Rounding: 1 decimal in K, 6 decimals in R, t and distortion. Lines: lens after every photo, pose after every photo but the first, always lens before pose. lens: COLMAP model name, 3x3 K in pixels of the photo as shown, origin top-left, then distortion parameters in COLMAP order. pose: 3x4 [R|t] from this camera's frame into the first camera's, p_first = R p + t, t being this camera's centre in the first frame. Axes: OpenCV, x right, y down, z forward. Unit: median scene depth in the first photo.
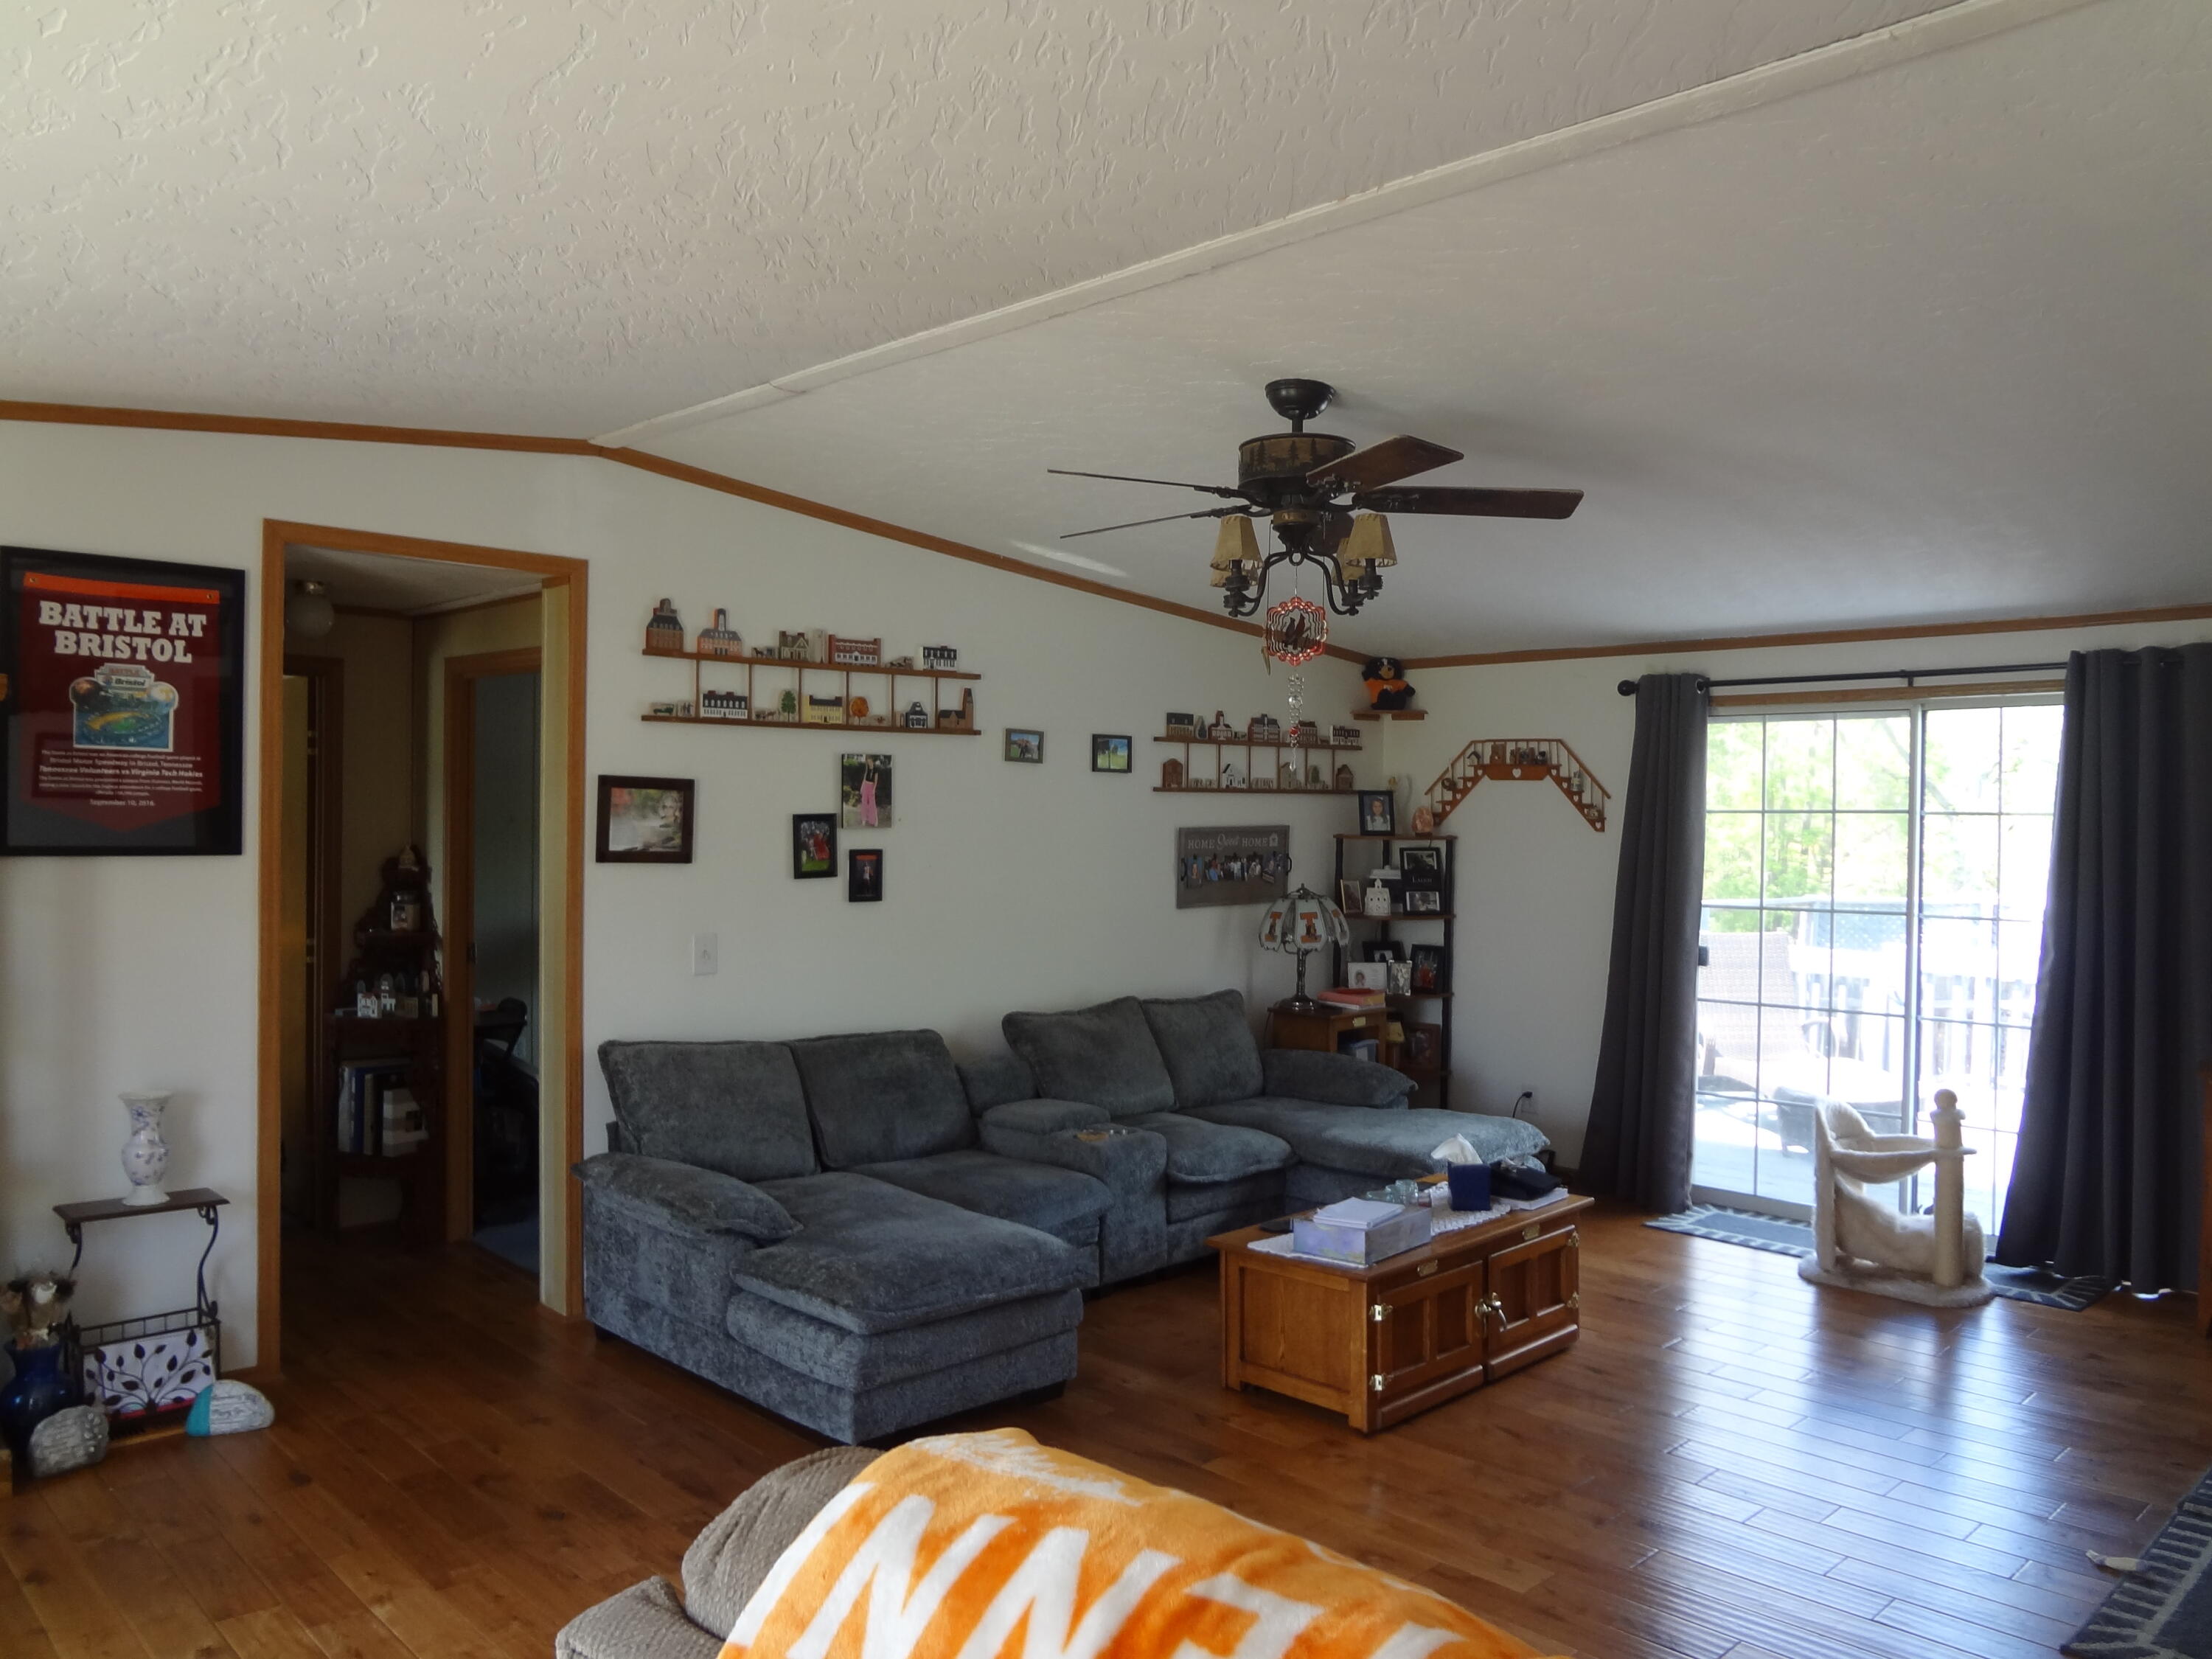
lens RADIAL K [[1648.0, 0, 1114.6], [0, 1648.0, 822.5], [0, 0, 1]] dist [-0.040075, 0.007261]
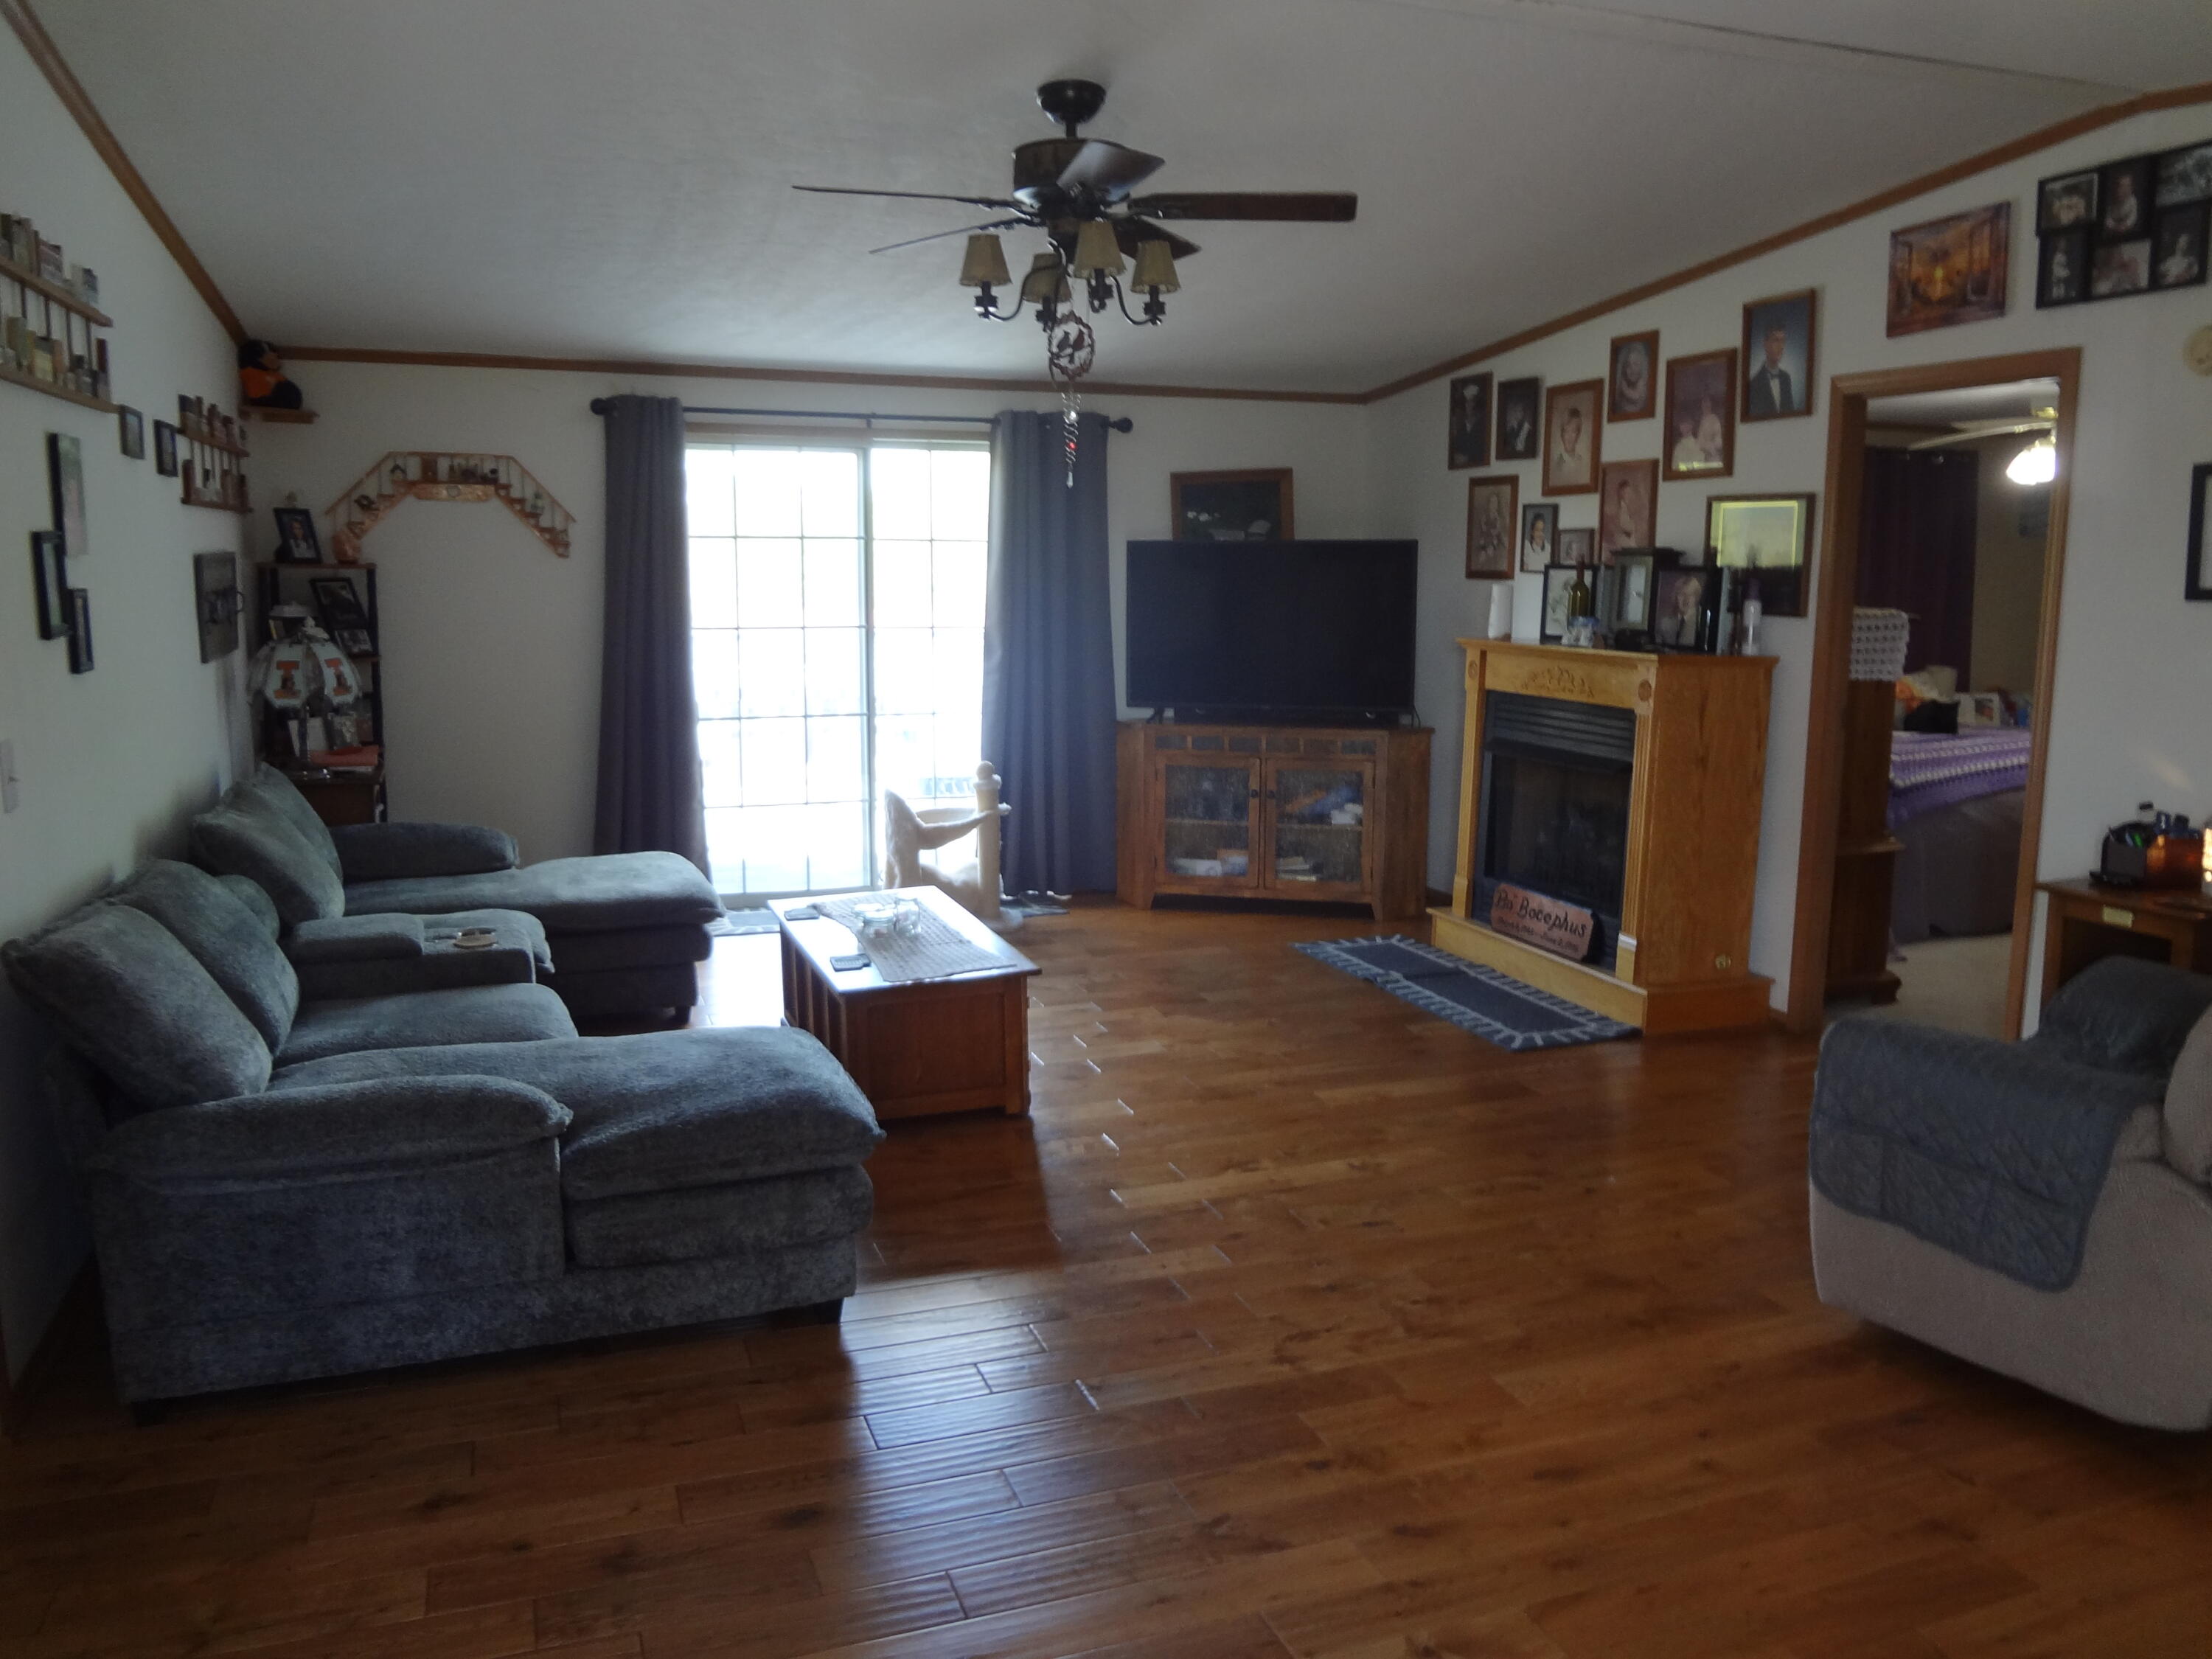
lens RADIAL K [[1648.0, 0, 1119.2], [0, 1648.0, 816.1], [0, 0, 1]] dist [-0.040075, 0.007261]
pose [[0.403635, -0.145130, 0.903336, -0.592883], [0.001949, 0.987473, 0.157776, 0.006073], [-0.914918, -0.061924, 0.398862, 0.402627]]
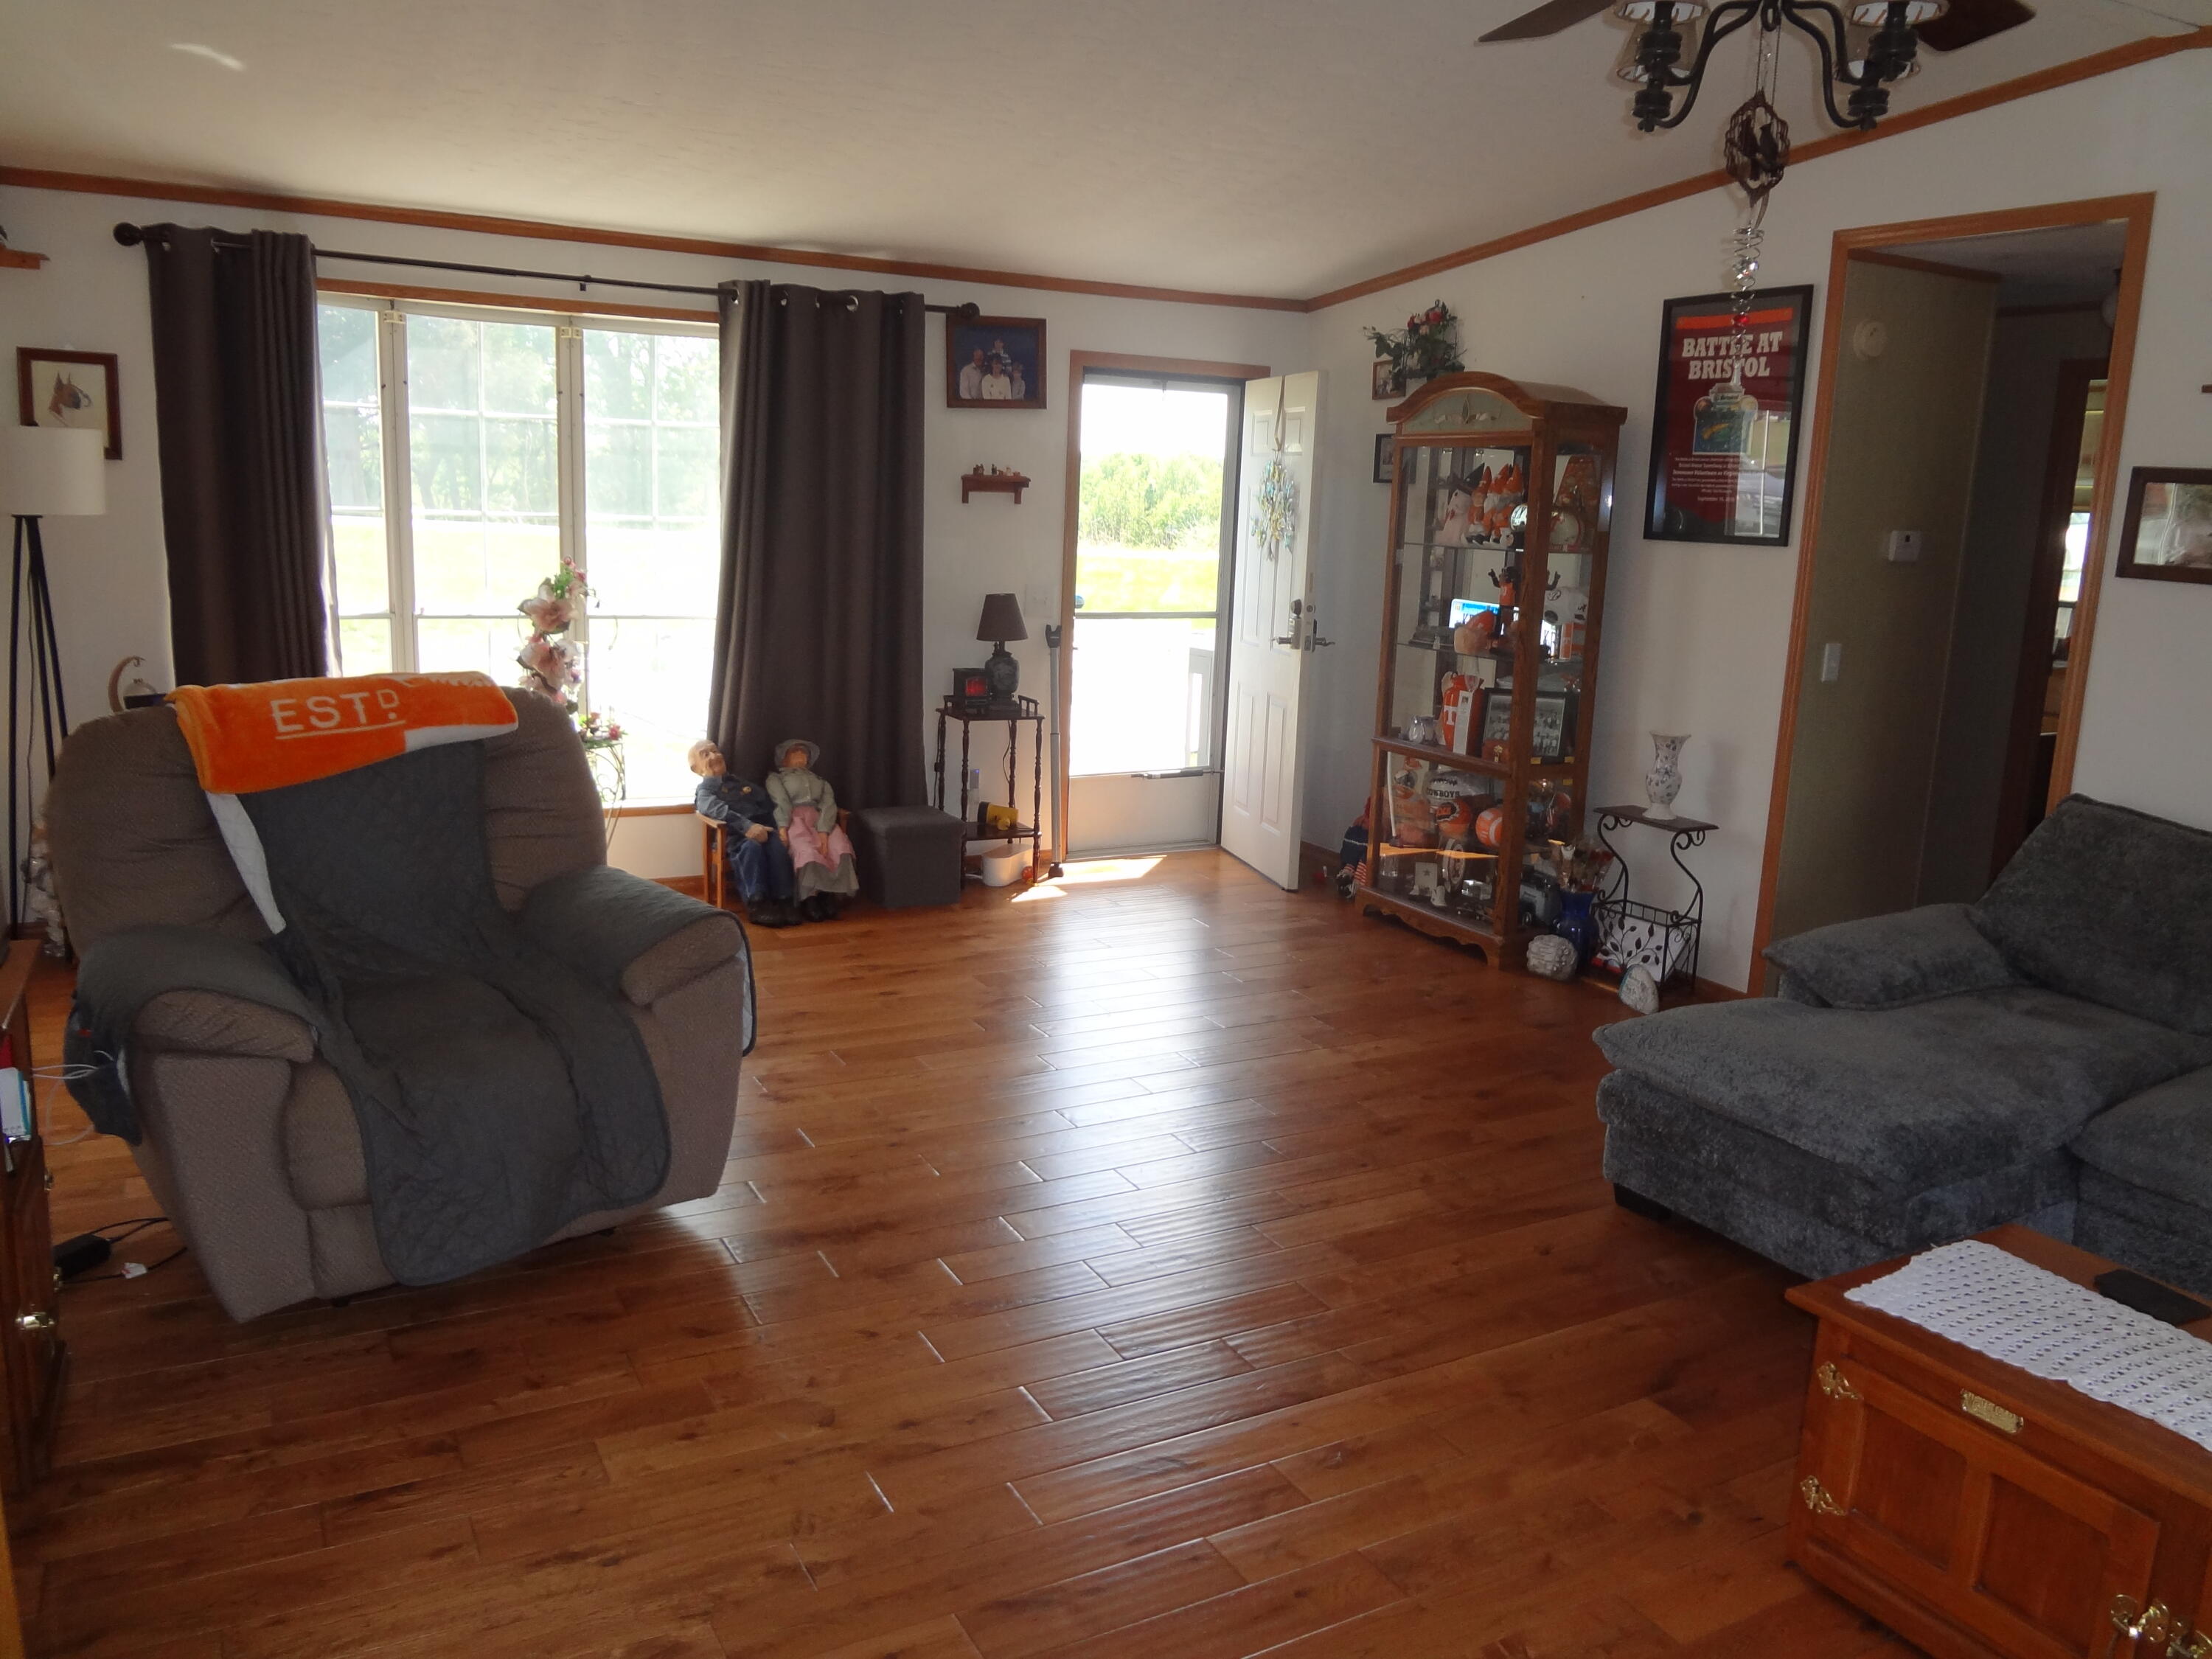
lens RADIAL K [[1648.0, 0, 1103.9], [0, 1648.0, 820.7], [0, 0, 1]] dist [-0.040075, 0.007261]
pose [[-0.270312, 0.158035, -0.949714, 0.547447], [-0.045783, 0.983210, 0.176640, 0.022304], [0.961684, 0.091228, -0.258538, 0.679926]]
